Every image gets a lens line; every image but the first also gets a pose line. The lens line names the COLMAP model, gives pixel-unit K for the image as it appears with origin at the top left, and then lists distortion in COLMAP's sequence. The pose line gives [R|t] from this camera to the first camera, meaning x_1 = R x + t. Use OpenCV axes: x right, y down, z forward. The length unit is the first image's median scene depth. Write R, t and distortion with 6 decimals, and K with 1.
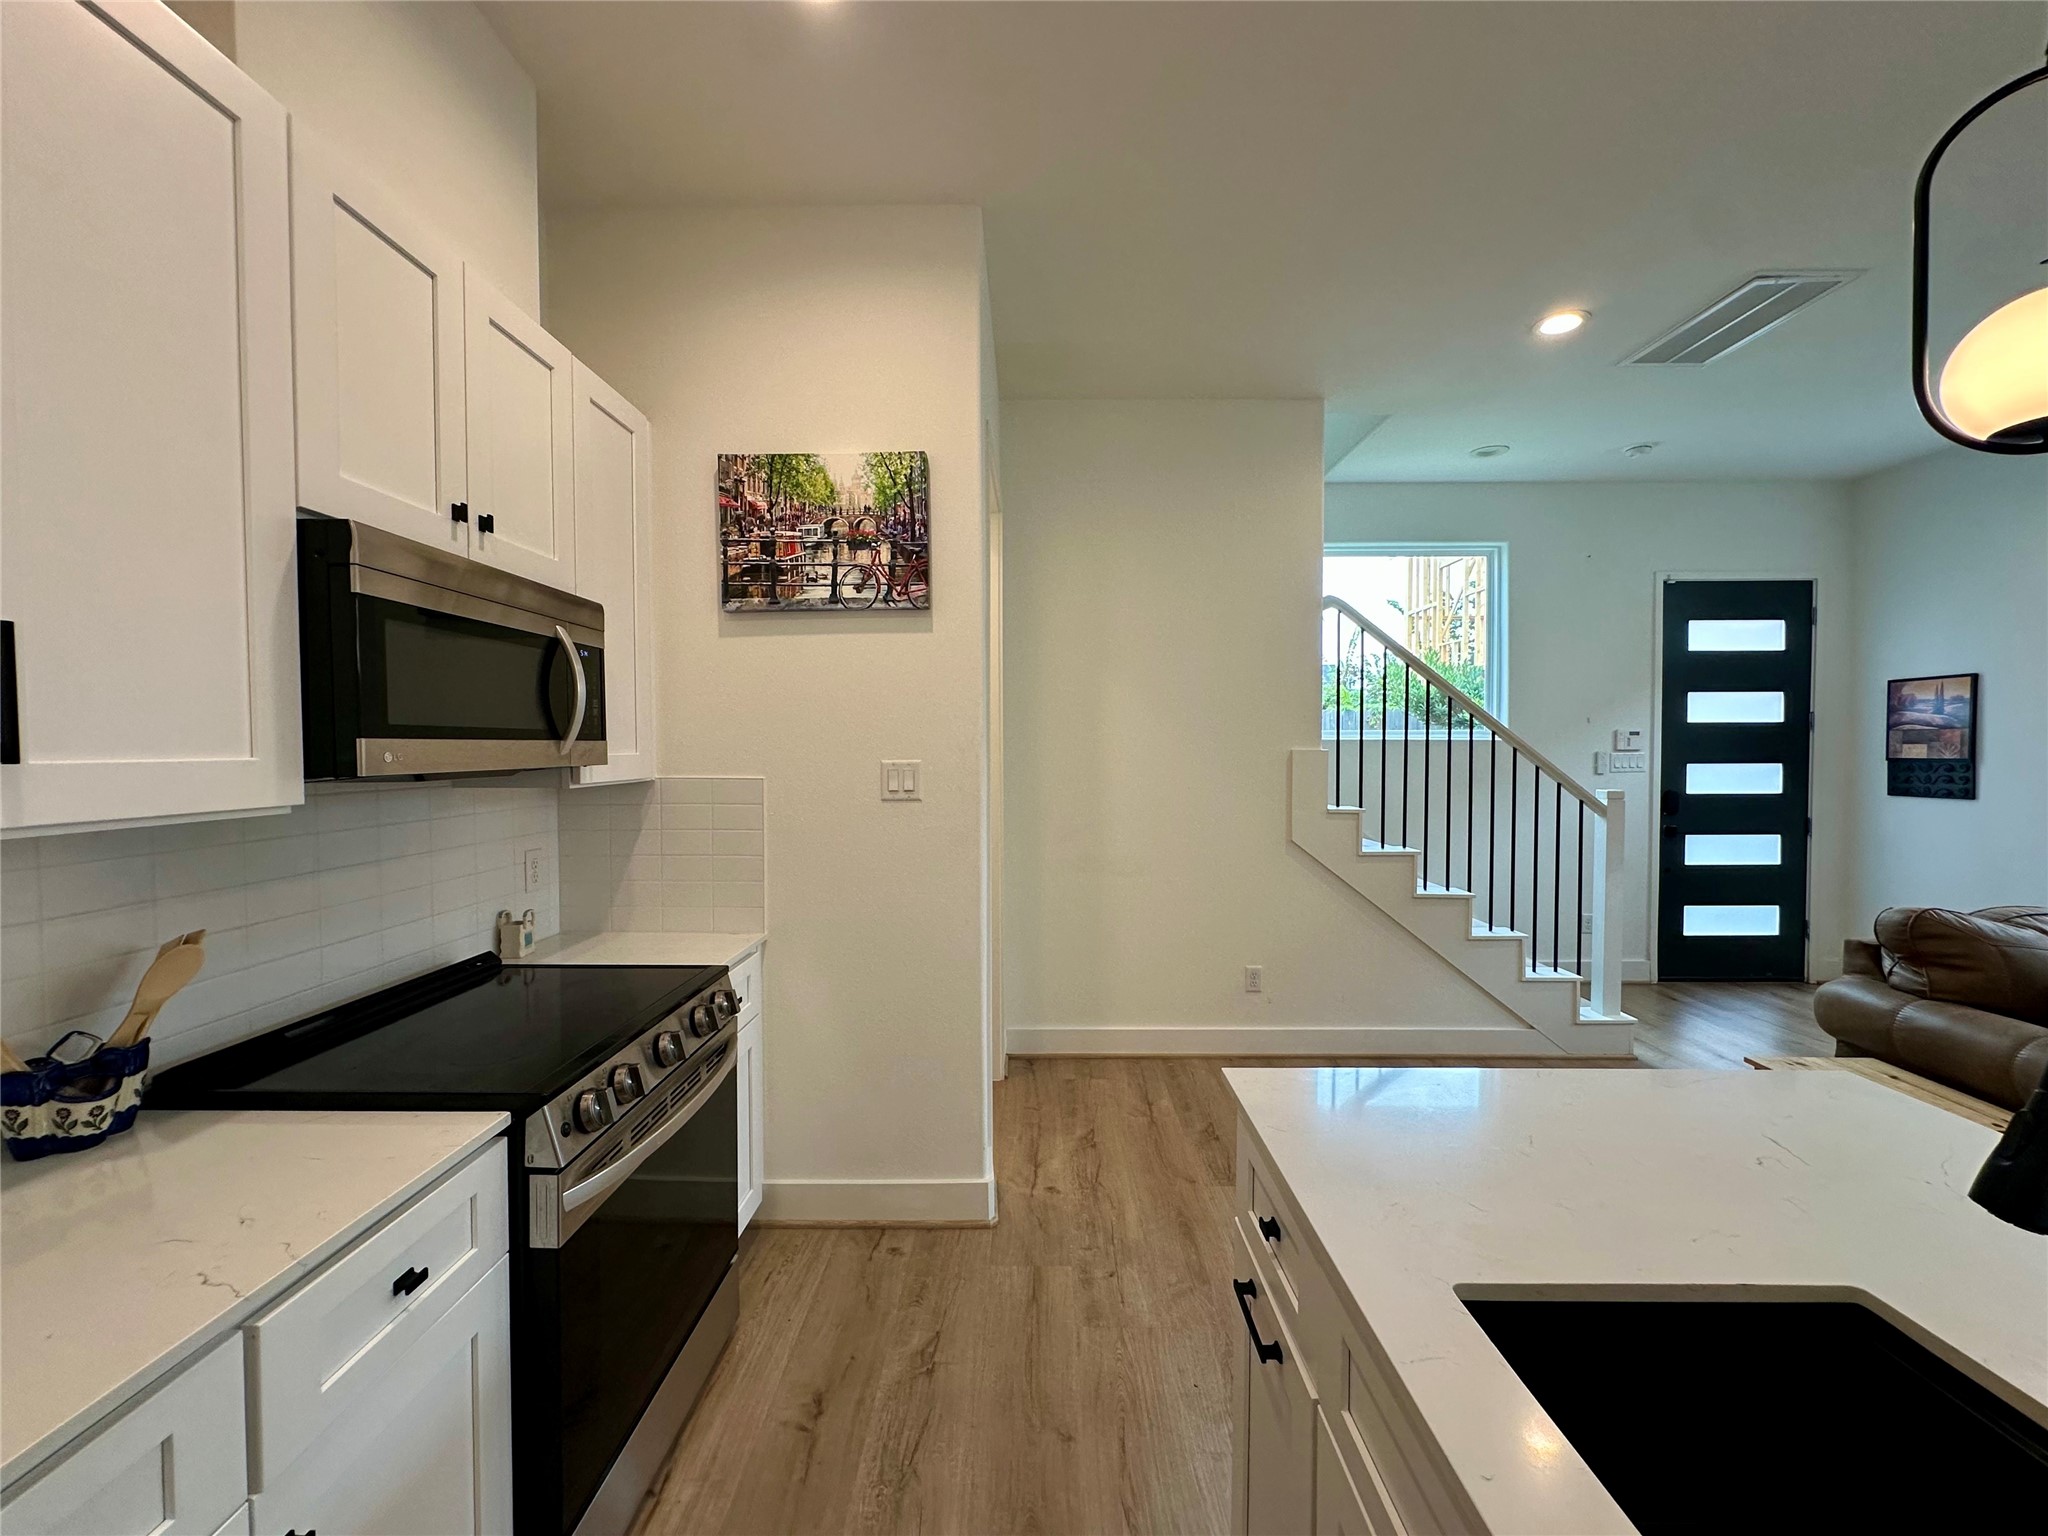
lens RADIAL K [[815.2, 0, 1026.0], [0, 815.2, 768.2], [0, 0, 1]] dist [-0.003726, 0.000802]
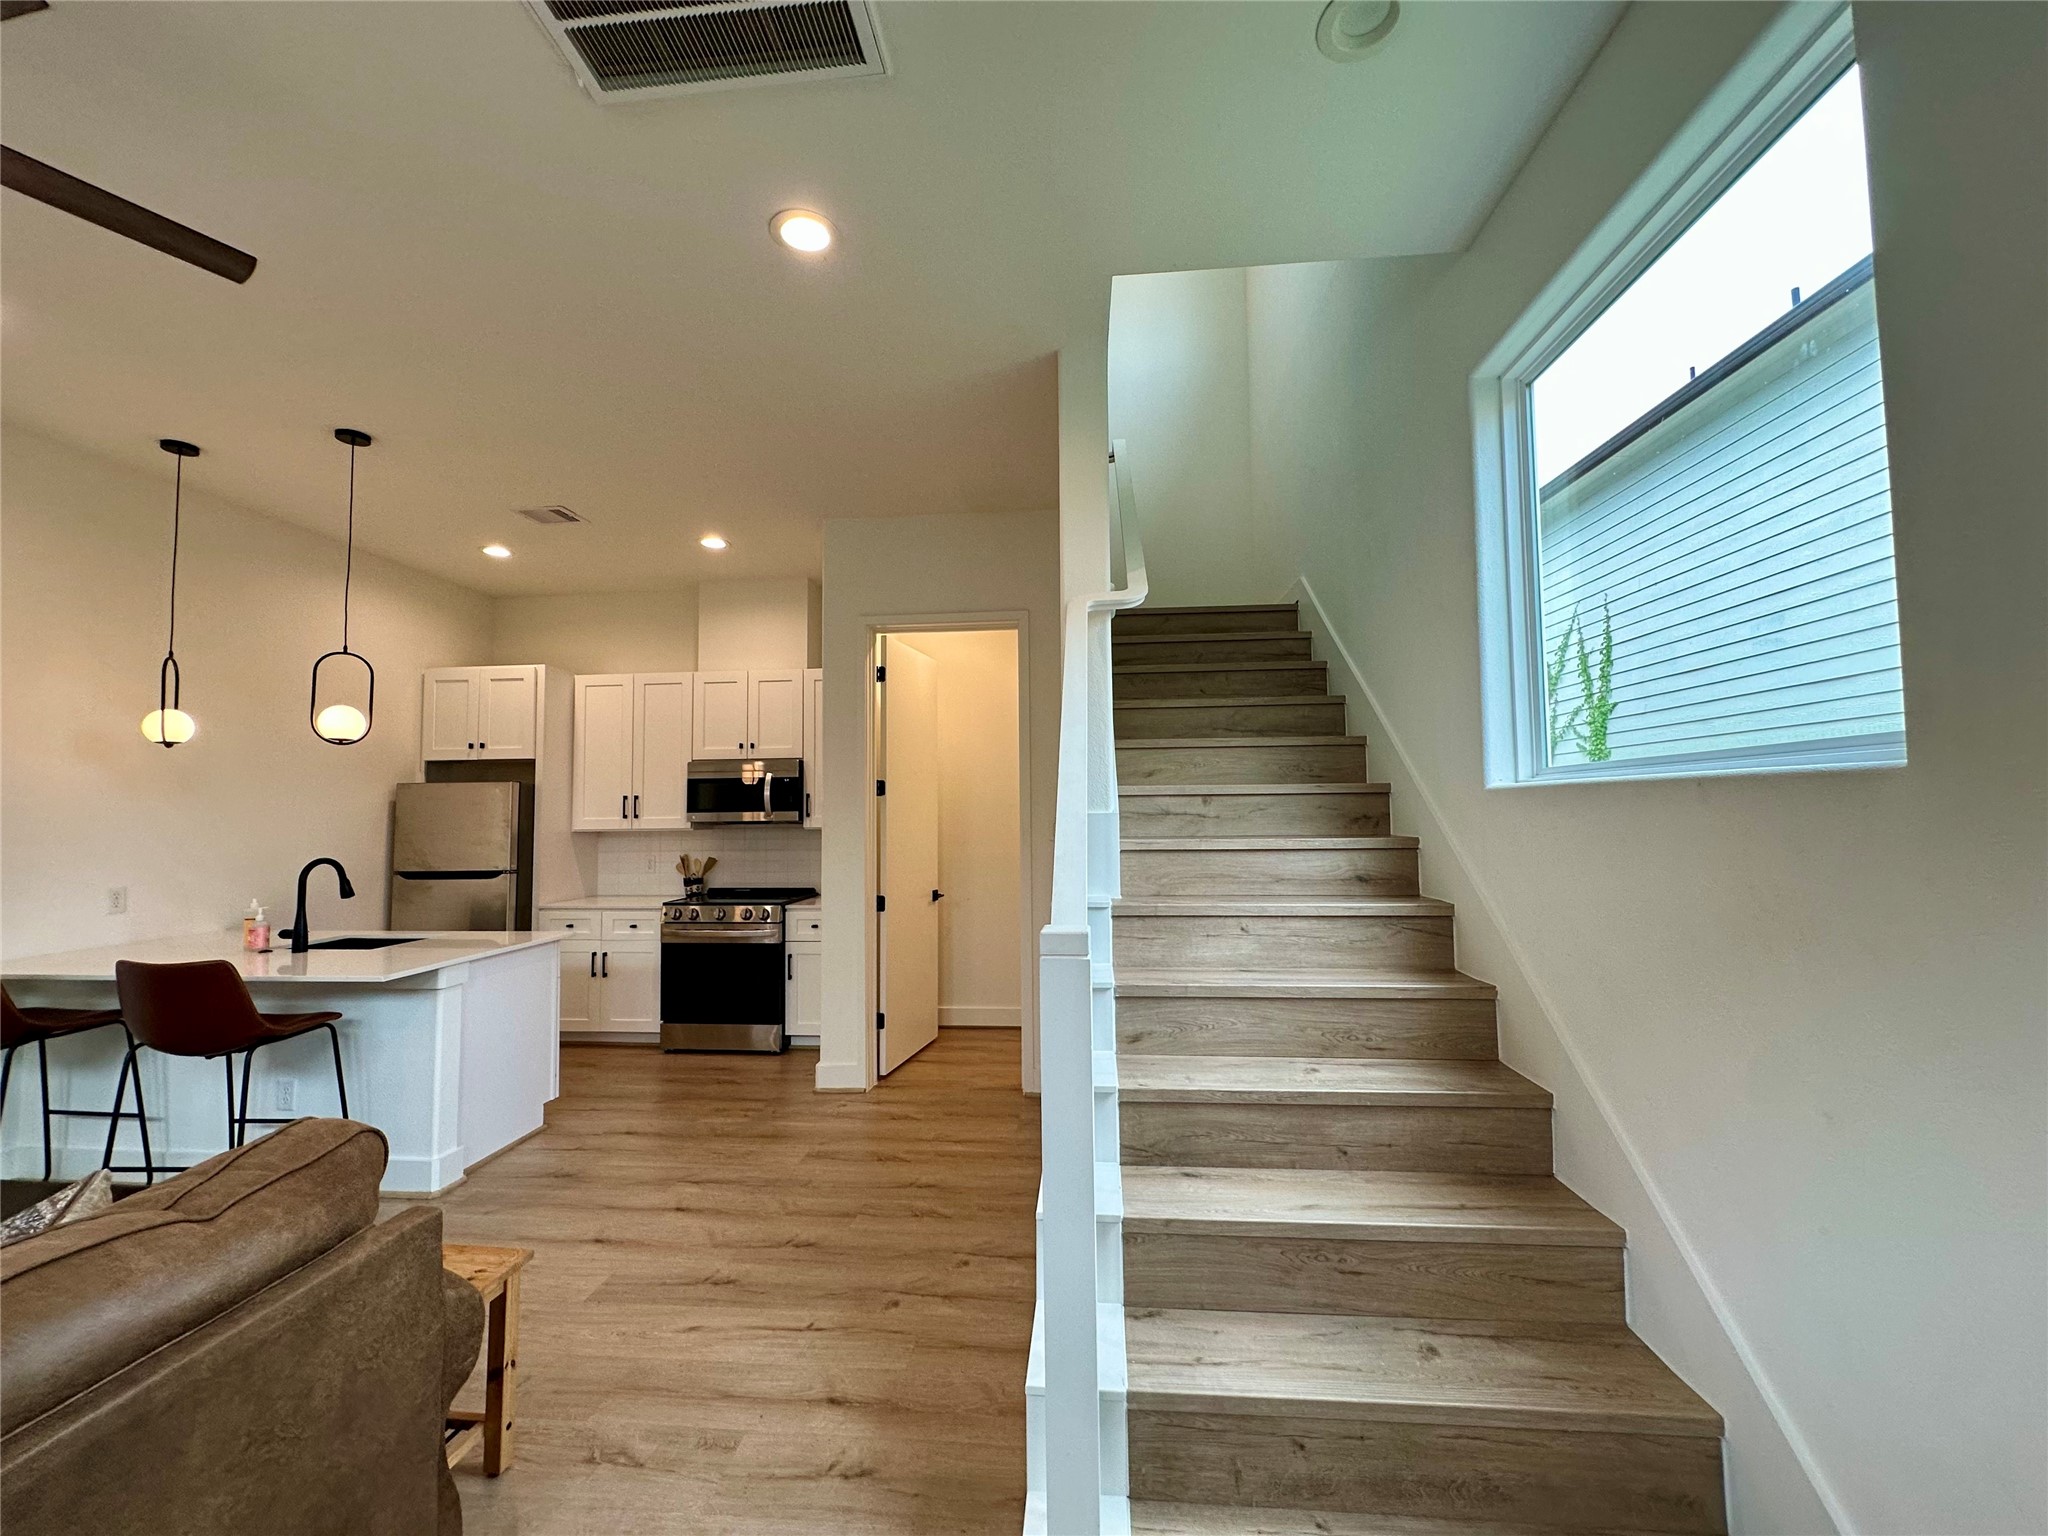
lens RADIAL K [[815.2, 0, 1026.8], [0, 815.2, 769.1], [0, 0, 1]] dist [-0.003726, 0.000802]
pose [[-0.073796, -0.050716, -0.995983, 1.069973], [-0.013788, 0.998663, -0.049830, -0.025335], [0.997178, 0.010055, -0.074397, 1.001028]]
